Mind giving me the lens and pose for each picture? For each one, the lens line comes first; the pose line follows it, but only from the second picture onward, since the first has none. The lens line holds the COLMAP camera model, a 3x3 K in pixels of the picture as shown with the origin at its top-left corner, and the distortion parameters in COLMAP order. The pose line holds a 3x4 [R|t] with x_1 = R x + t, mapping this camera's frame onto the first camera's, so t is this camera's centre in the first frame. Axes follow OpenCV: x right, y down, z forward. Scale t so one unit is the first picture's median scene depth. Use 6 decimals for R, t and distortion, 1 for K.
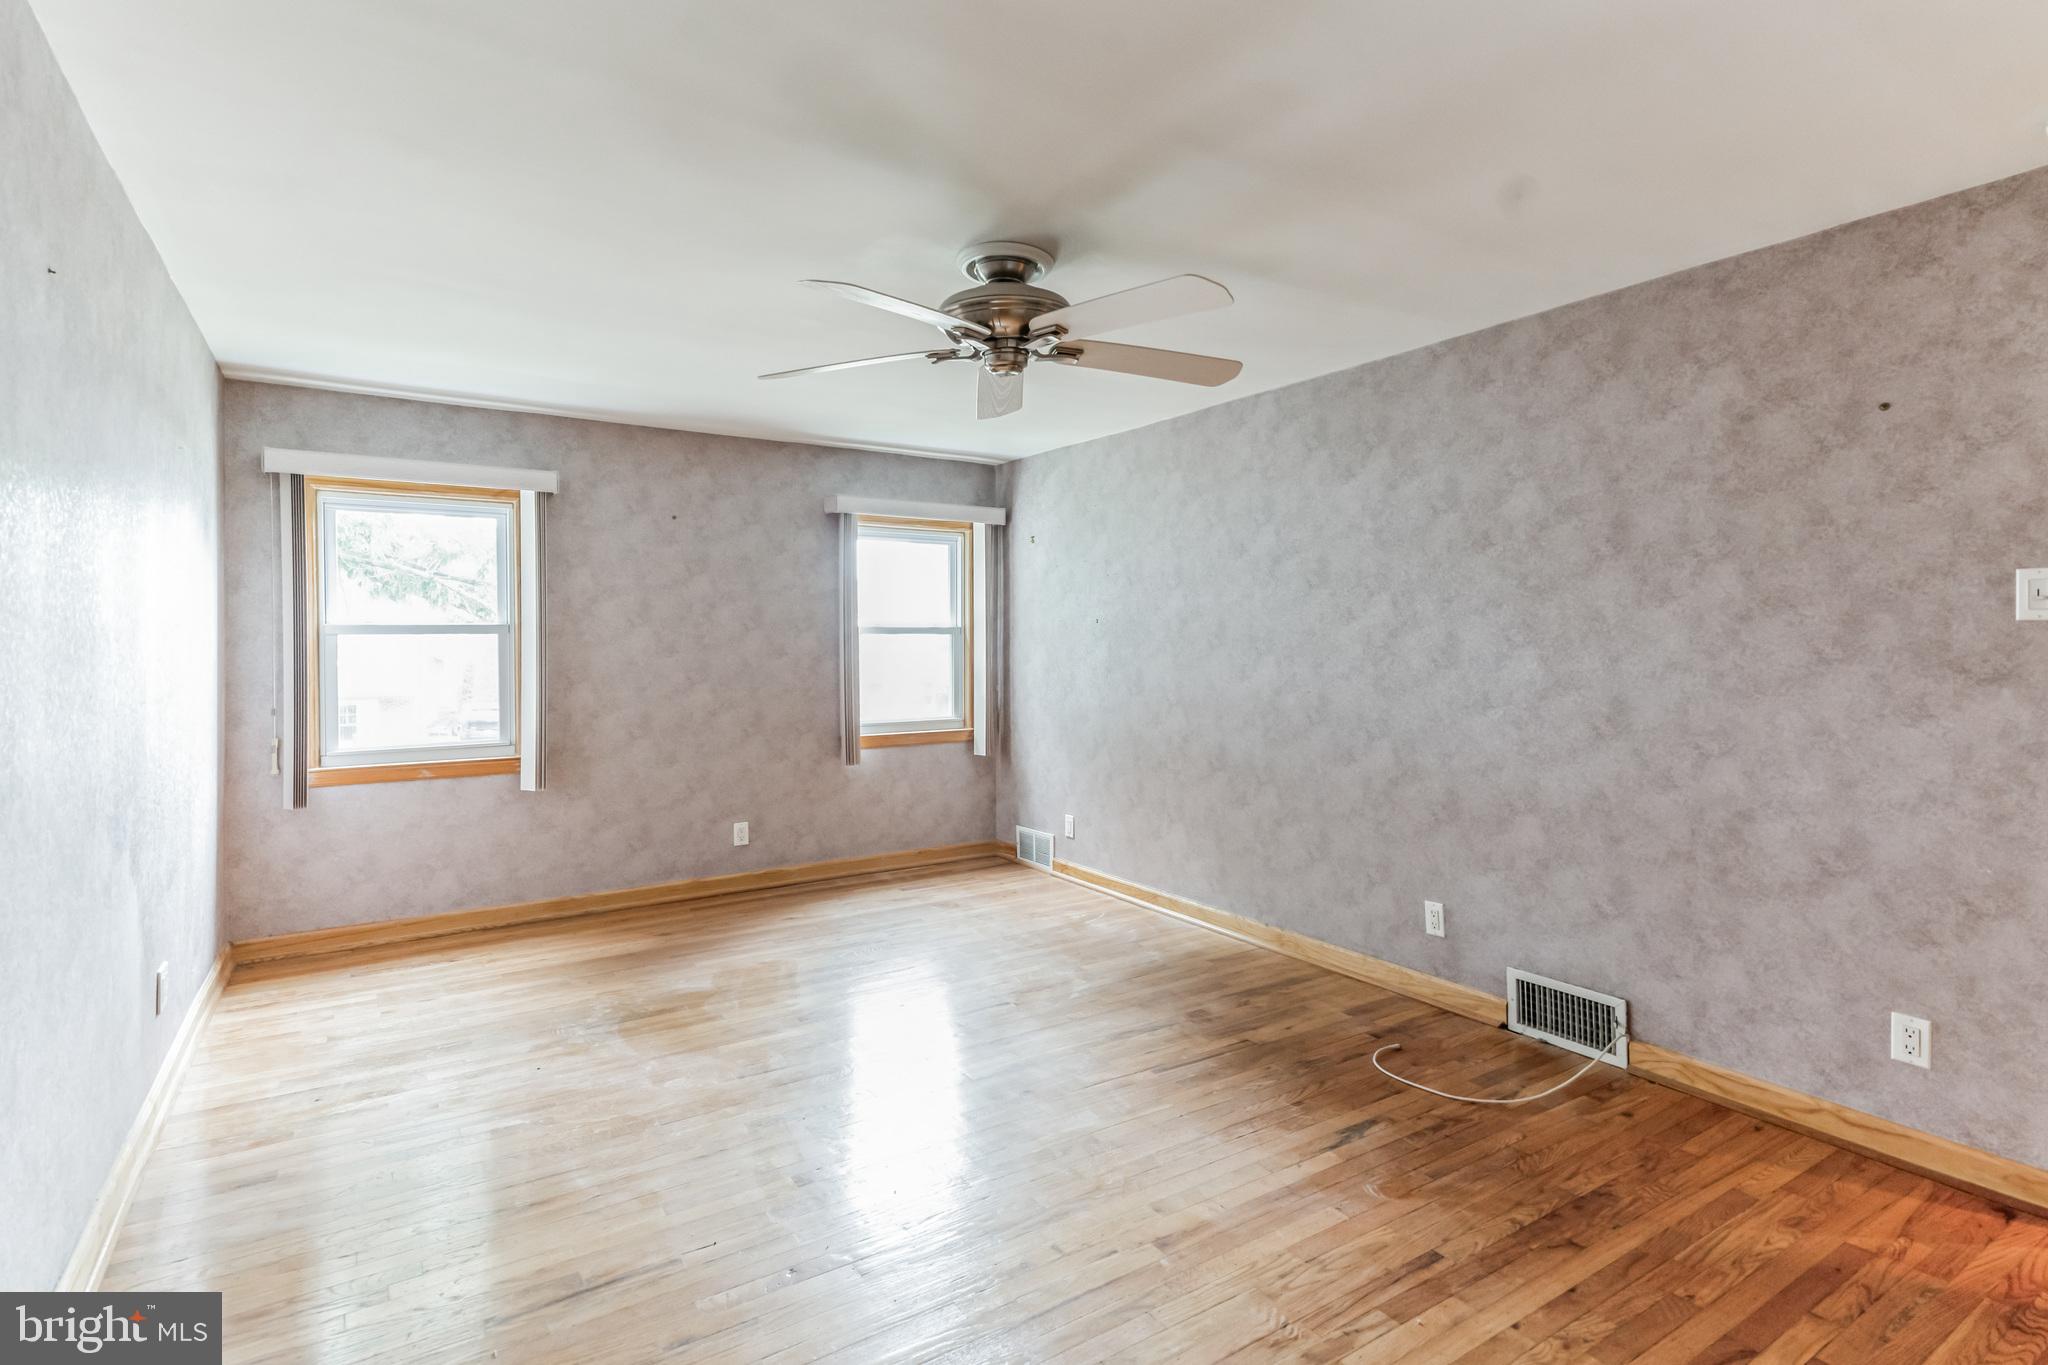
lens RADIAL K [[935.3, 0, 1025.5], [0, 935.3, 641.4], [0, 0, 1]] dist [0.013610, -0.000257]
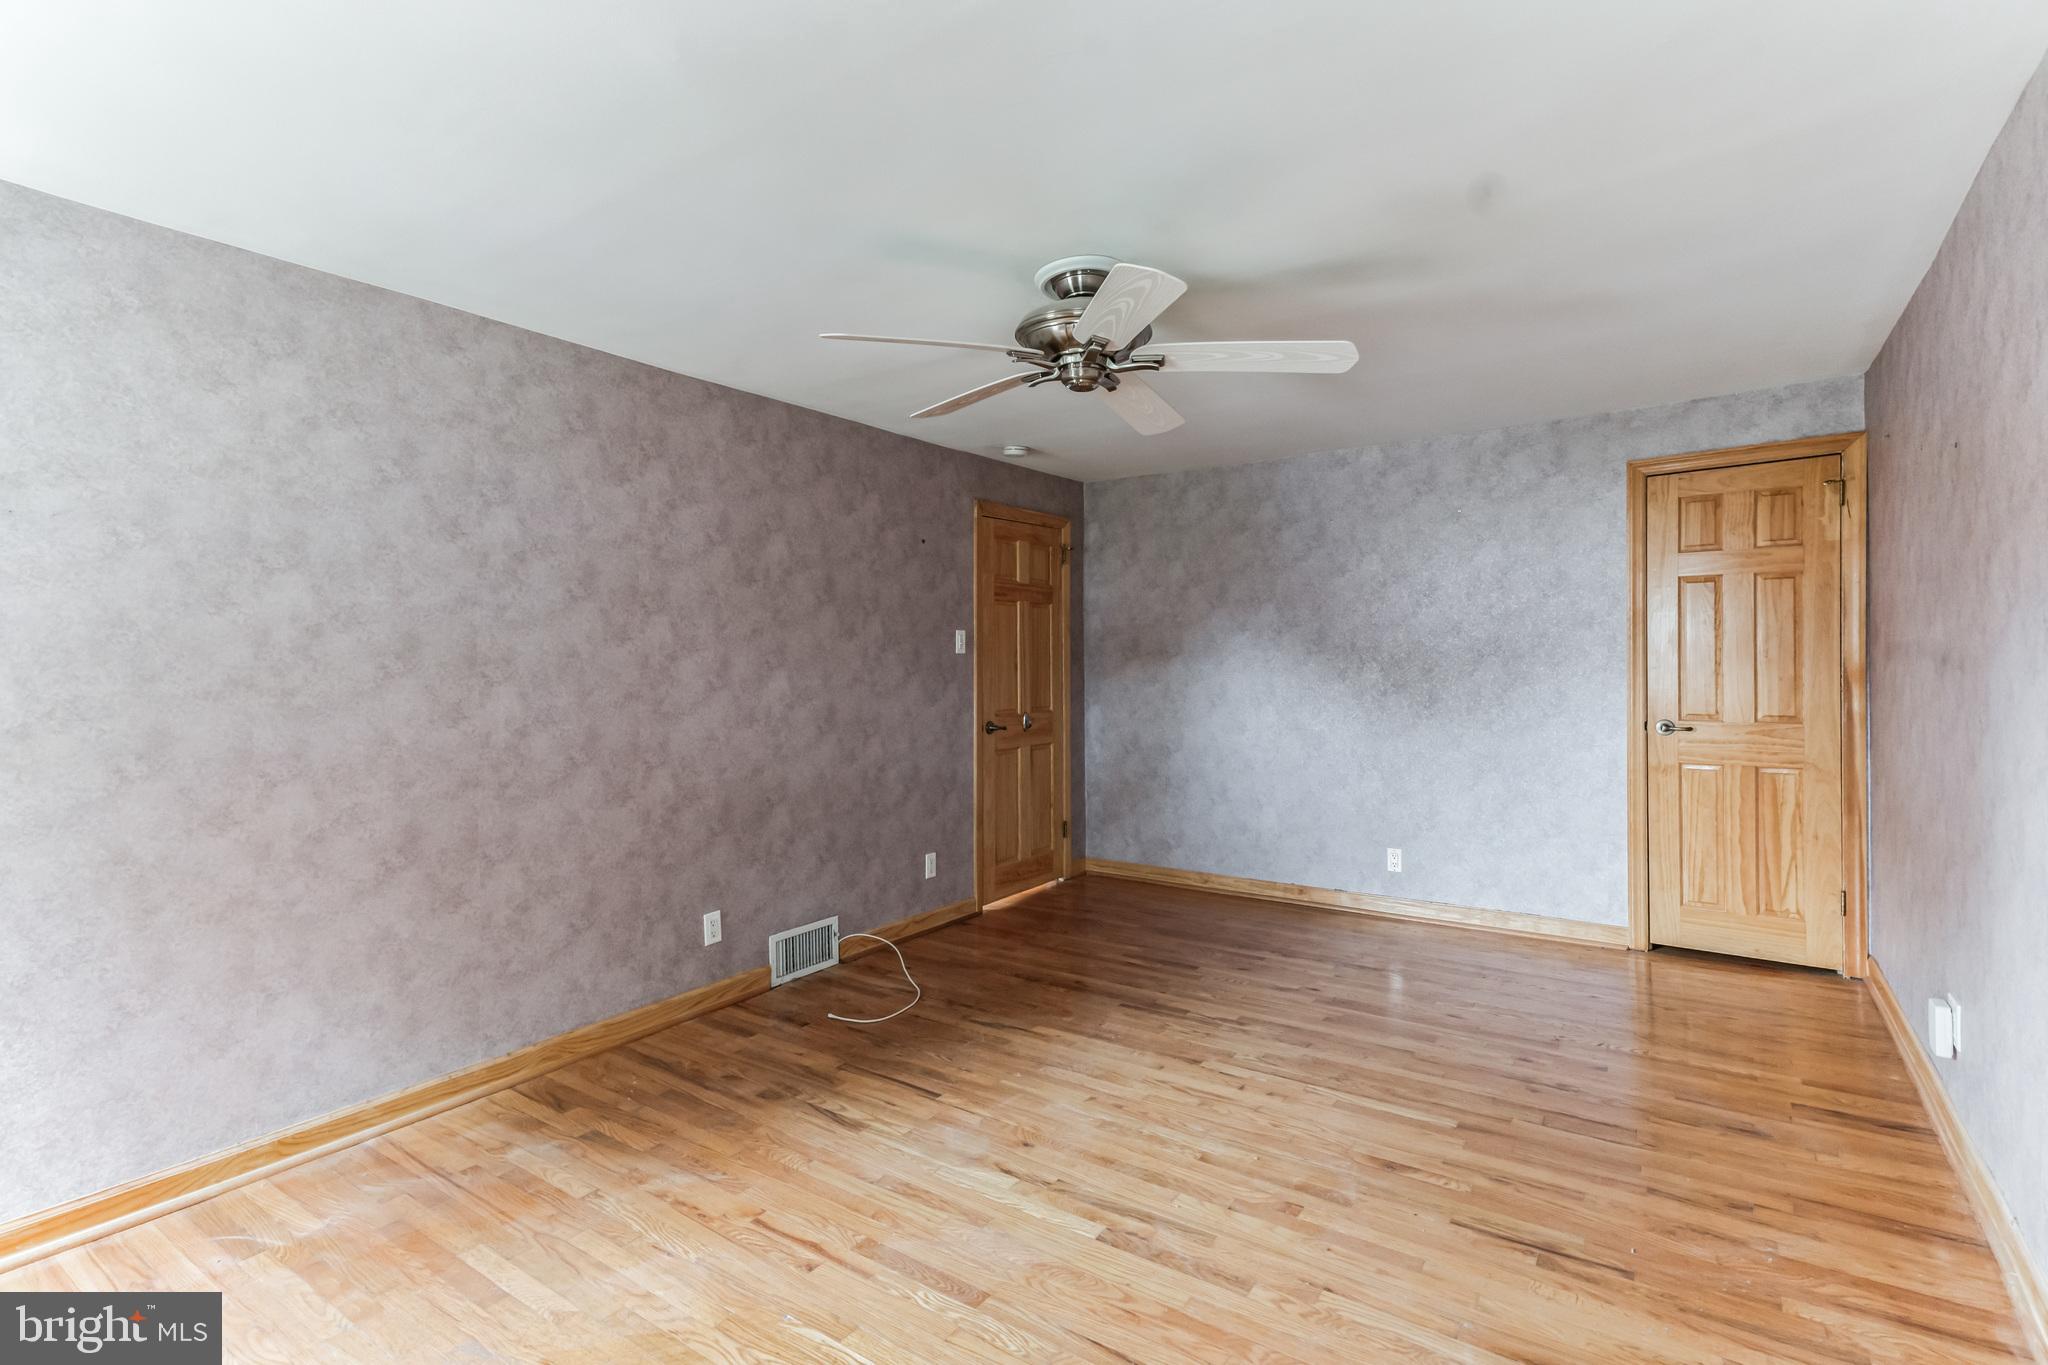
lens RADIAL K [[972.1, 0, 1033.2], [0, 972.1, 665.6], [0, 0, 1]] dist [0.027248, -0.000094]
pose [[-0.355238, -0.000440, 0.934776, -0.773995], [0.005384, 0.999982, 0.002517, 0.000324], [-0.934760, 0.005926, -0.355230, 1.134793]]
